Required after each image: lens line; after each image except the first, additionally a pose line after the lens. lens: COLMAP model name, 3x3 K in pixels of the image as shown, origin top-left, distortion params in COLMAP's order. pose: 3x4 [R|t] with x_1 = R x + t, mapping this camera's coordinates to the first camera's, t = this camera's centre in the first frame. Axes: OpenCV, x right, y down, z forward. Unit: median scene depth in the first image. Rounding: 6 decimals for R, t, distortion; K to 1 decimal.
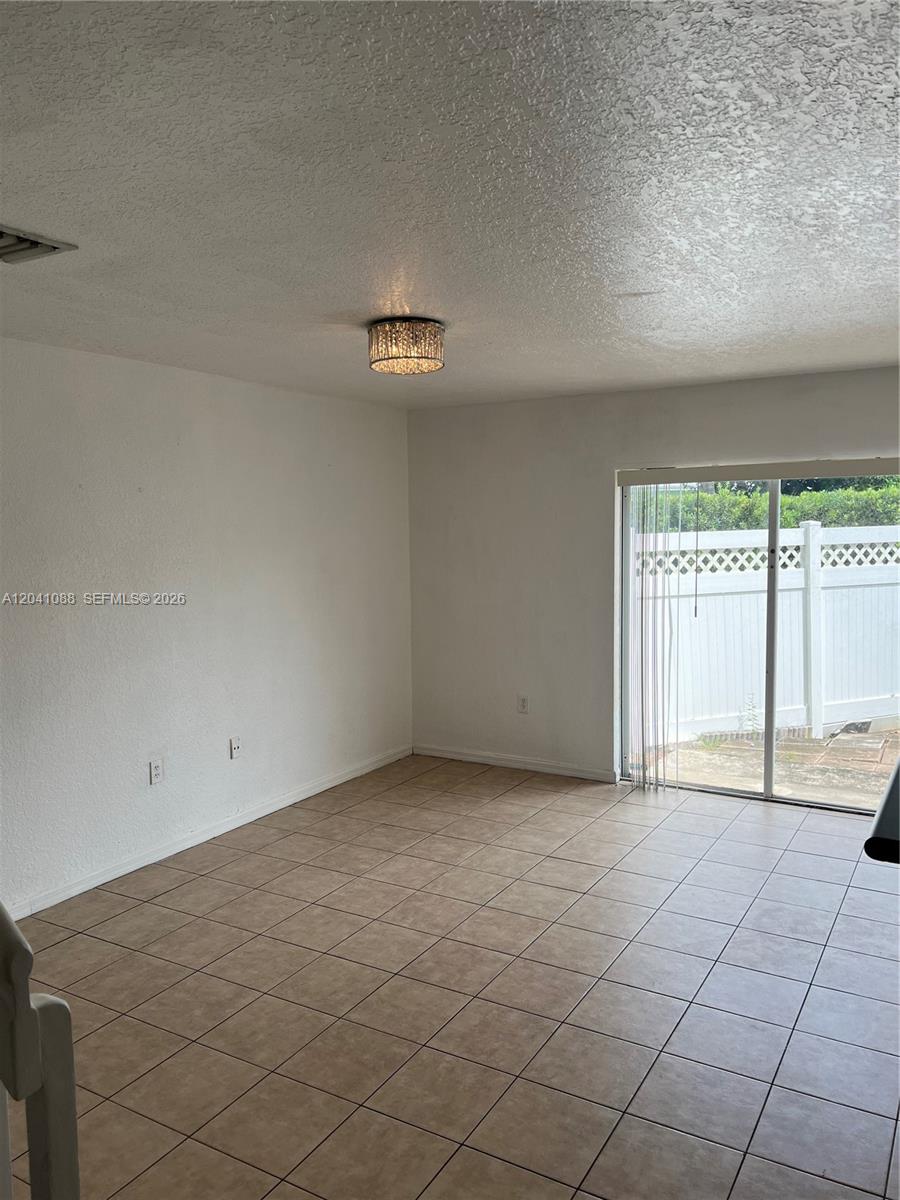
lens RADIAL K [[904.6, 0, 455.8], [0, 904.6, 603.3], [0, 0, 1]] dist [0.064236, -0.064119]
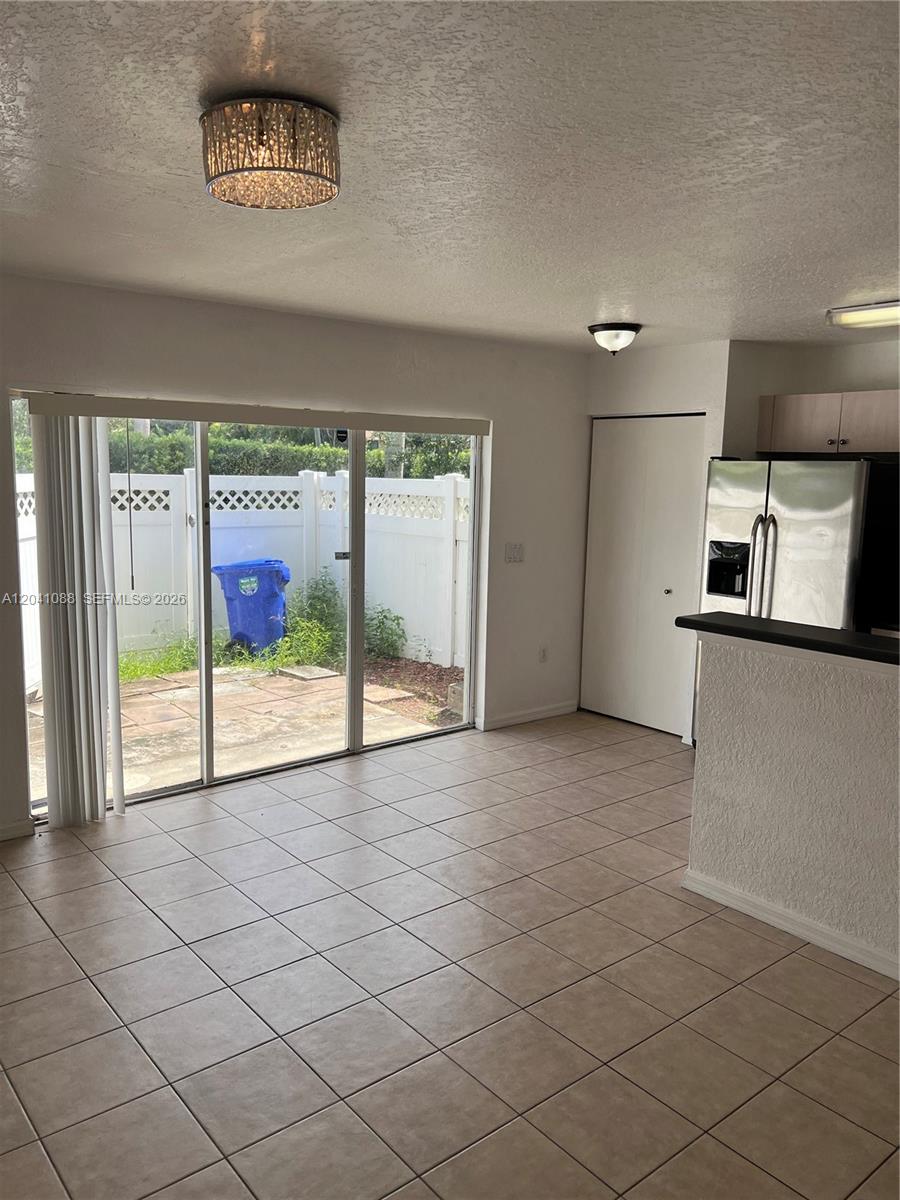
lens RADIAL K [[904.6, 0, 447.9], [0, 904.6, 595.1], [0, 0, 1]] dist [0.064236, -0.064119]
pose [[0.346555, -0.111319, 0.931401, -0.461393], [0.066100, 0.993363, 0.094130, -0.044720], [-0.935698, 0.028944, 0.351614, 0.558692]]
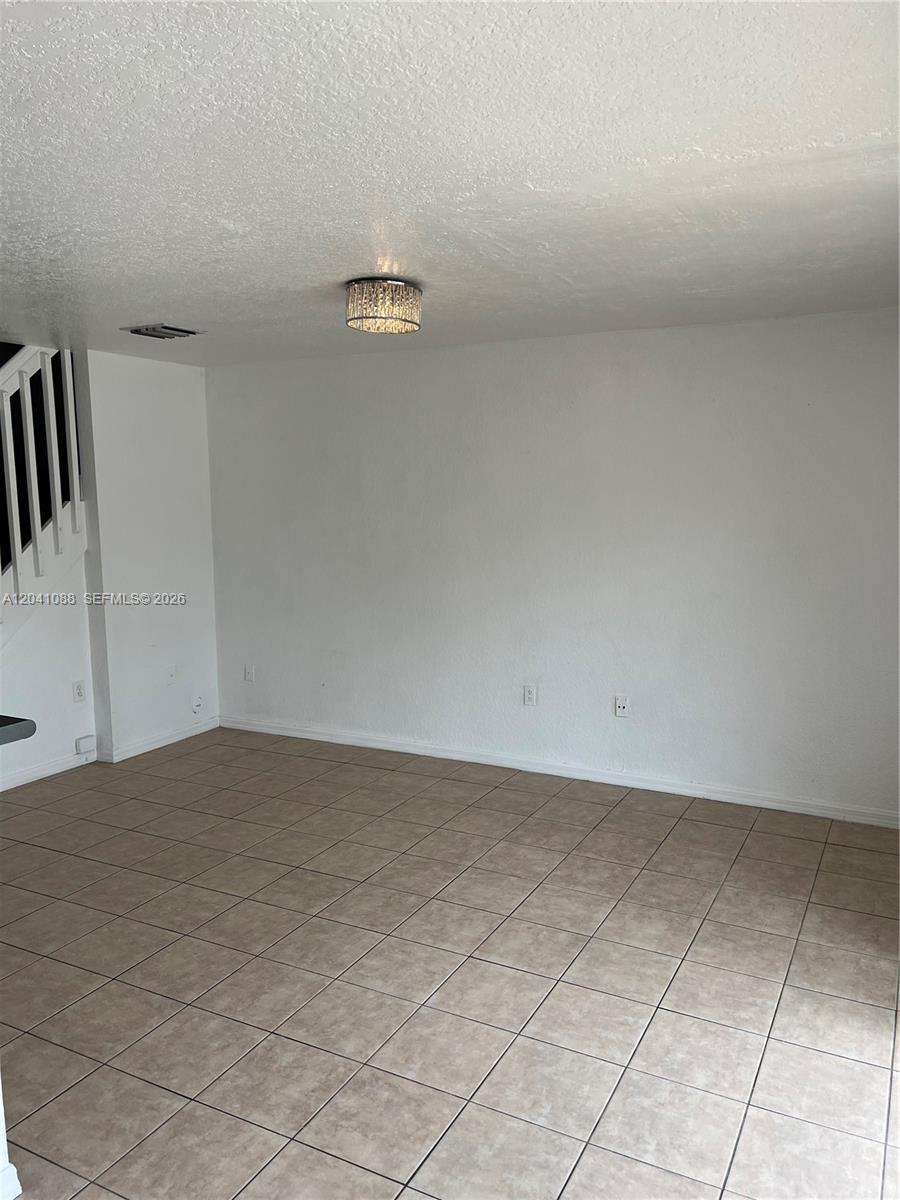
lens RADIAL K [[904.6, 0, 454.8], [0, 904.6, 605.3], [0, 0, 1]] dist [0.064236, -0.064119]
pose [[0.049401, 0.141980, -0.988636, 0.794602], [-0.087059, 0.986689, 0.137350, -0.079370], [0.994978, 0.079284, 0.061104, 0.830536]]
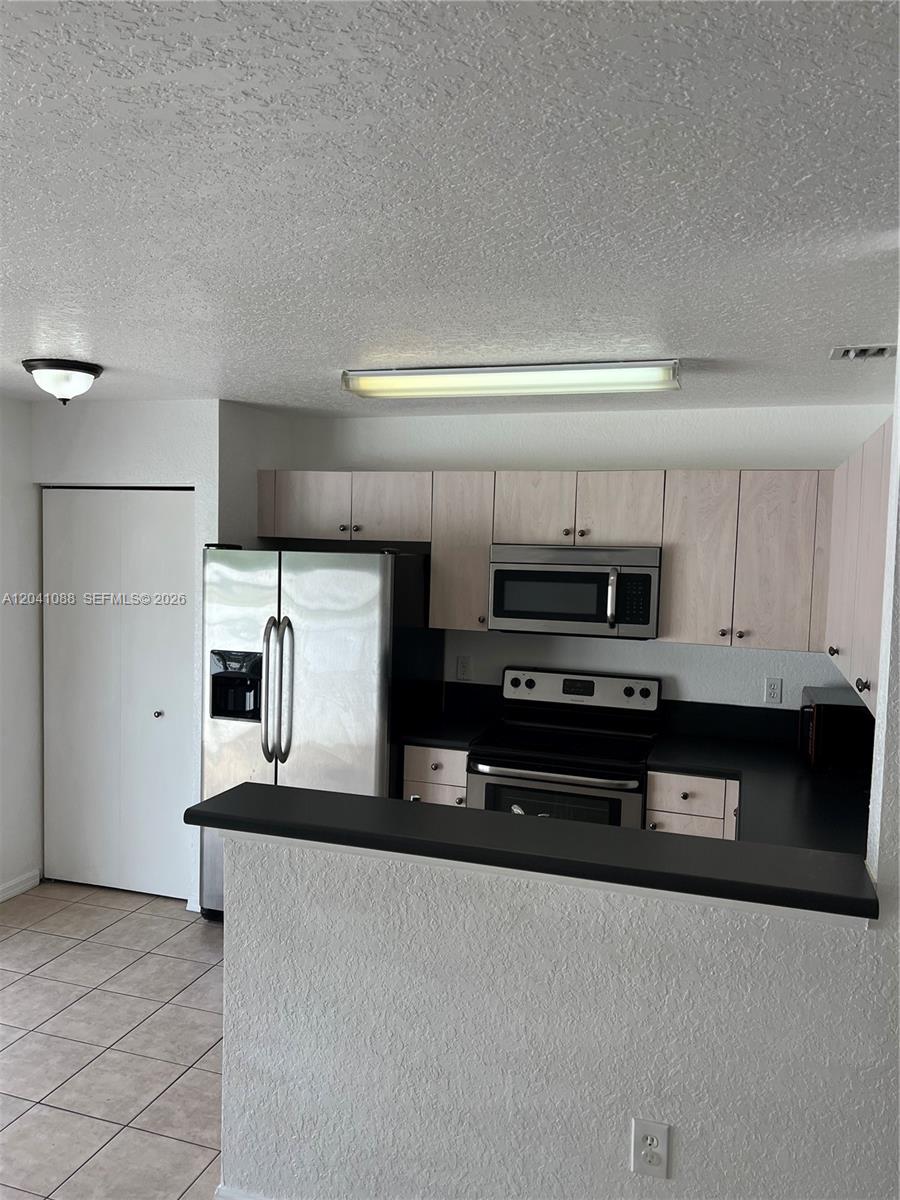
lens RADIAL K [[904.6, 0, 442.1], [0, 904.6, 609.5], [0, 0, 1]] dist [0.064236, -0.064119]
pose [[-0.199930, -0.066134, 0.977576, -0.182814], [0.073555, 0.993891, 0.082281, -0.081187], [-0.977045, 0.088356, -0.193844, 0.599554]]
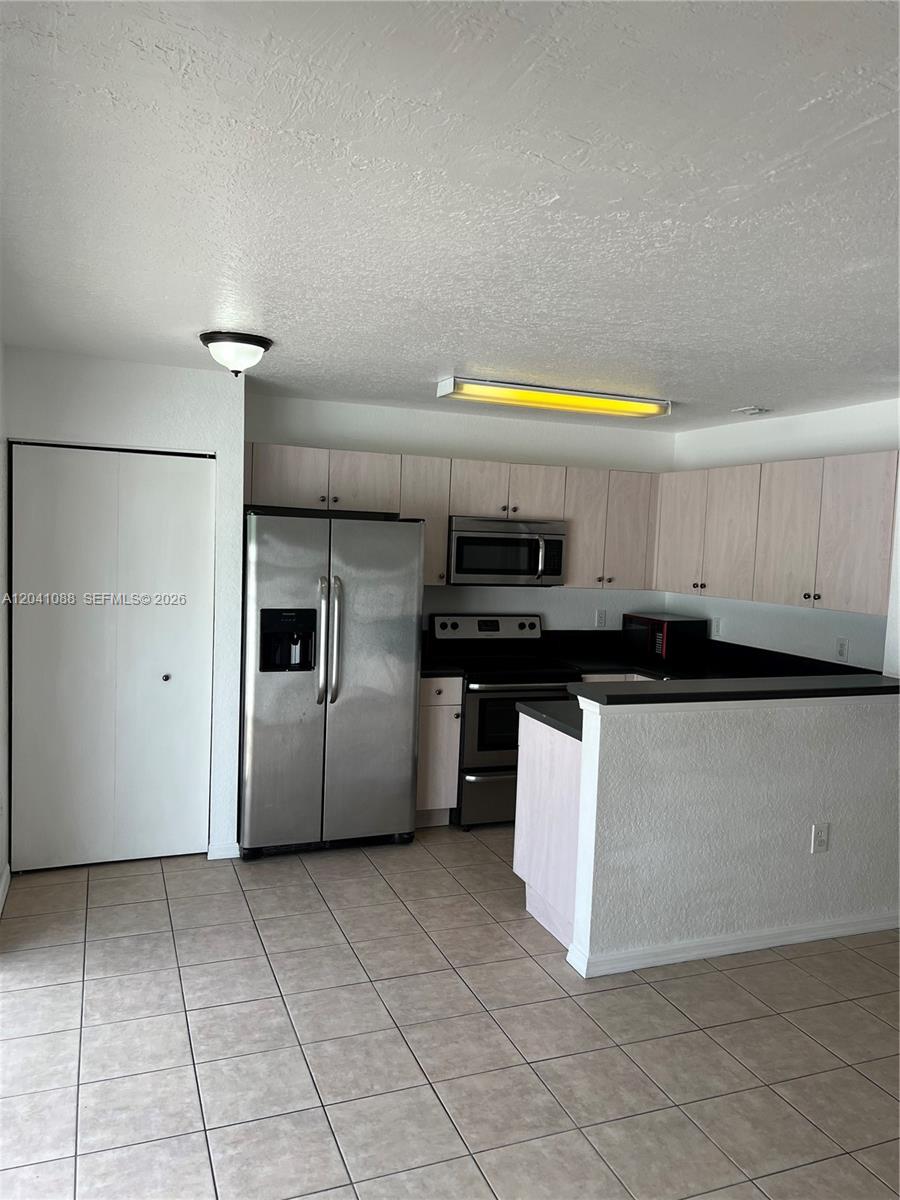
lens RADIAL K [[904.6, 0, 459.4], [0, 904.6, 605.8], [0, 0, 1]] dist [0.064236, -0.064119]
pose [[-0.786933, -0.066927, 0.613399, -0.021354], [0.029232, 0.988941, 0.145403, -0.123162], [-0.616346, 0.132353, -0.776273, 1.290329]]
